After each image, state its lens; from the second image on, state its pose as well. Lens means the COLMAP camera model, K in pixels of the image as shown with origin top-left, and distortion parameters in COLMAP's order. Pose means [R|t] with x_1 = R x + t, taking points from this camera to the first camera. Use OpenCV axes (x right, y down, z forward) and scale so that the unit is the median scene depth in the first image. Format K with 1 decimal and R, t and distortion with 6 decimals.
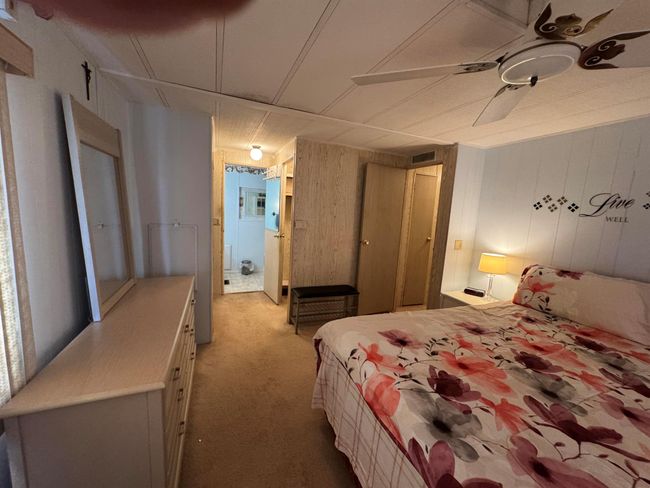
lens RADIAL K [[261.3, 0, 323.7], [0, 261.3, 245.2], [0, 0, 1]] dist [0.000407, 0.000047]
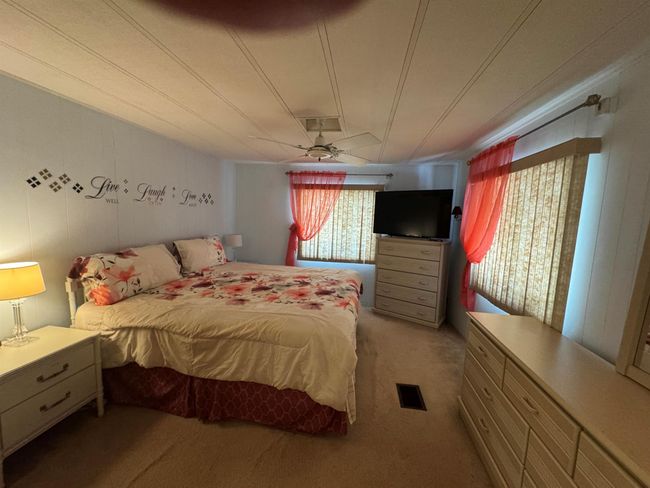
lens RADIAL K [[261.3, 0, 322.9], [0, 261.3, 244.2], [0, 0, 1]] dist [0.000407, 0.000047]
pose [[-0.852983, -0.144680, 0.501485, -0.270907], [-0.010751, 0.965479, 0.260258, -0.209016], [-0.521828, 0.216604, -0.825093, 1.397758]]
